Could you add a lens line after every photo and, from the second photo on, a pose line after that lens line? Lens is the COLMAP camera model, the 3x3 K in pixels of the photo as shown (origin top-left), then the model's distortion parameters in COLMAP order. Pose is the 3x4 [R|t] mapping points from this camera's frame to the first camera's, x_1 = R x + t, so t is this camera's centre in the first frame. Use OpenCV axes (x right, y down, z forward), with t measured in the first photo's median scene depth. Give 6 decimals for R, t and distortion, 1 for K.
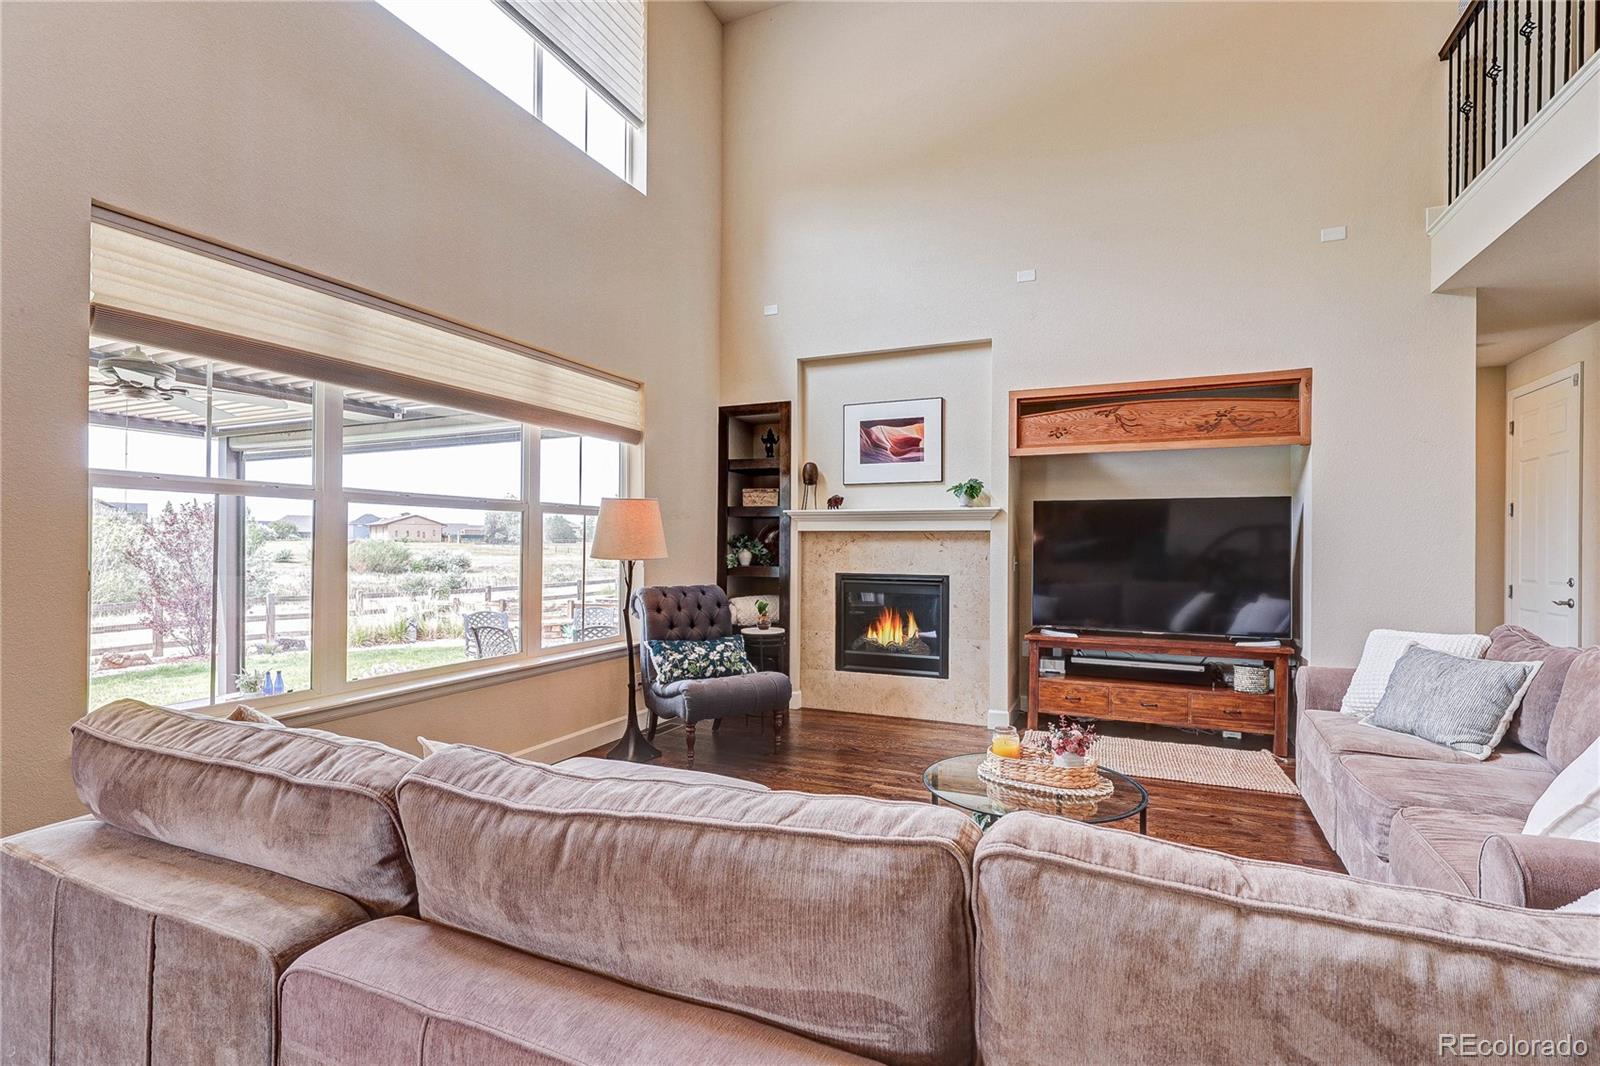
lens RADIAL K [[758.4, 0, 812.1], [0, 758.4, 556.5], [0, 0, 1]] dist [-0.003982, 0.001005]
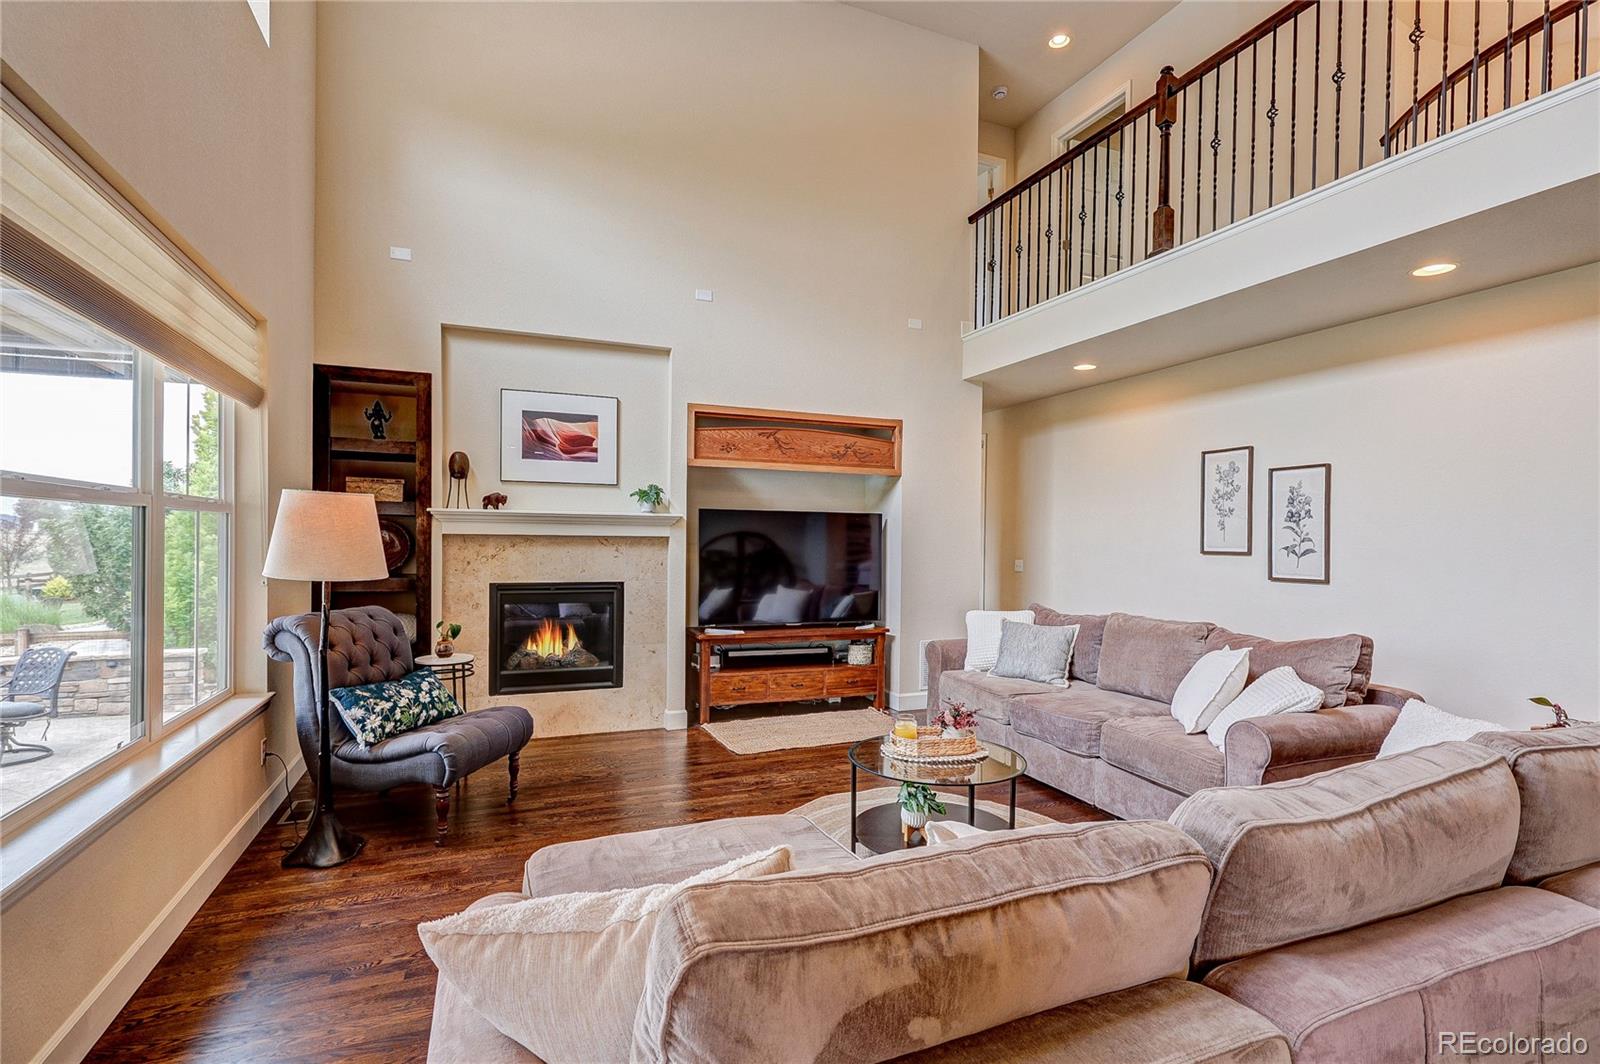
lens RADIAL K [[758.4, 0, 809.8], [0, 758.4, 560.4], [0, 0, 1]] dist [-0.003982, 0.001005]
pose [[0.687098, -0.016197, 0.726384, -0.378940], [0.002990, 0.999806, 0.019466, -0.021671], [-0.726559, -0.011203, 0.687013, 0.161345]]
